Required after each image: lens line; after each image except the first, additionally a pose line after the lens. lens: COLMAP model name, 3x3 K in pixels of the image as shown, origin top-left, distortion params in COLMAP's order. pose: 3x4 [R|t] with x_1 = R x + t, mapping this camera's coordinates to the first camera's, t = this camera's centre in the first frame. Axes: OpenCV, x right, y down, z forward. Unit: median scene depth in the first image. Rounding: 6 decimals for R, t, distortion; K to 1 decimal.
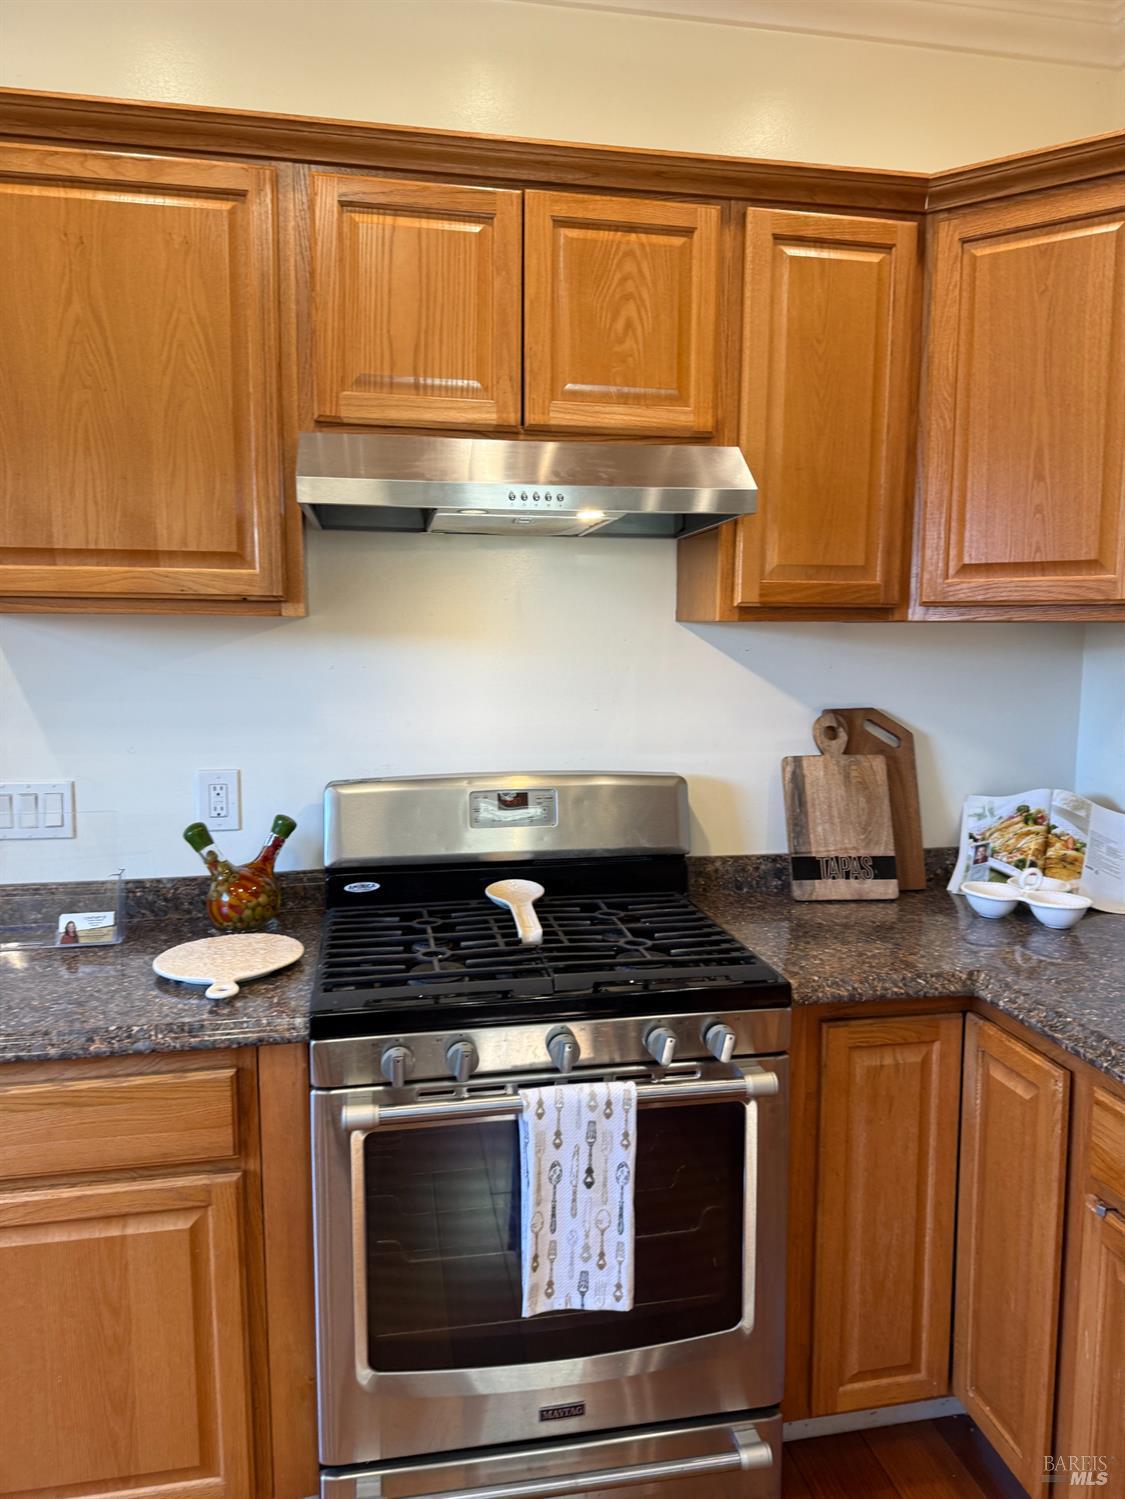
lens RADIAL K [[1050.3, 0, 554.2], [0, 1050.3, 747.9], [0, 0, 1]] dist [0.155624, -0.261847]
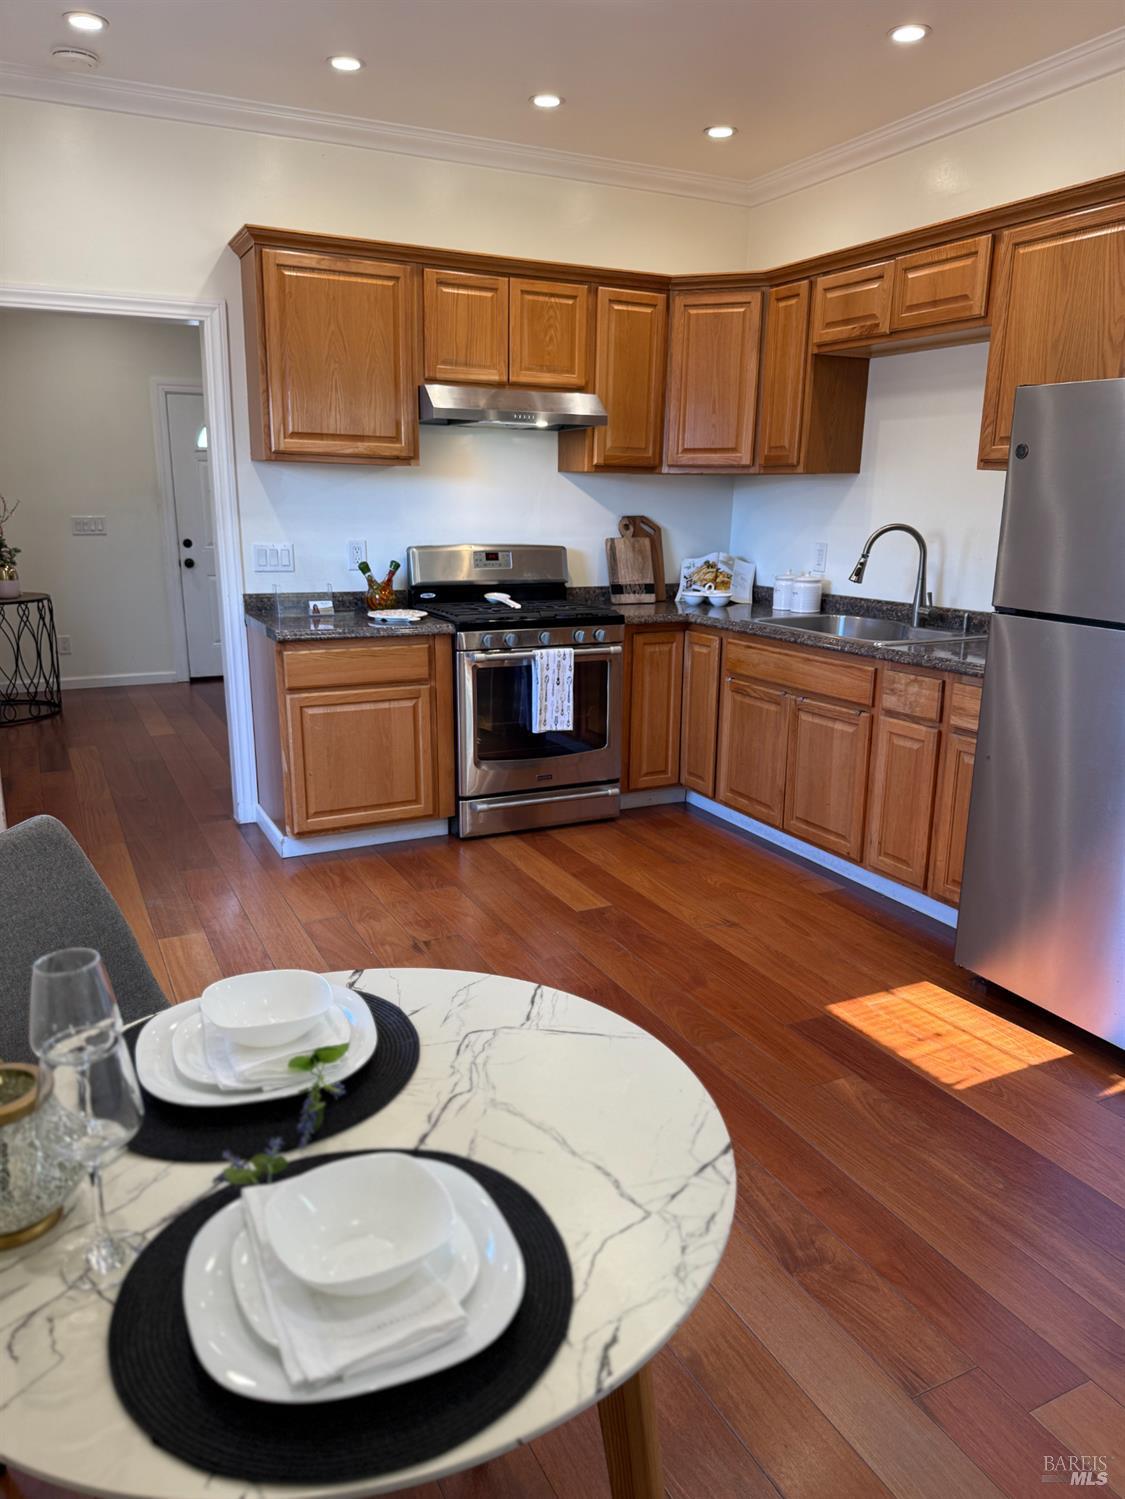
lens RADIAL K [[1050.3, 0, 554.2], [0, 1050.3, 747.9], [0, 0, 1]] dist [0.155624, -0.261847]
pose [[0.964740, -0.050788, 0.258259, -0.549656], [0.016869, 0.991120, 0.131895, 0.173761], [-0.262664, -0.122888, 0.957030, -1.286631]]
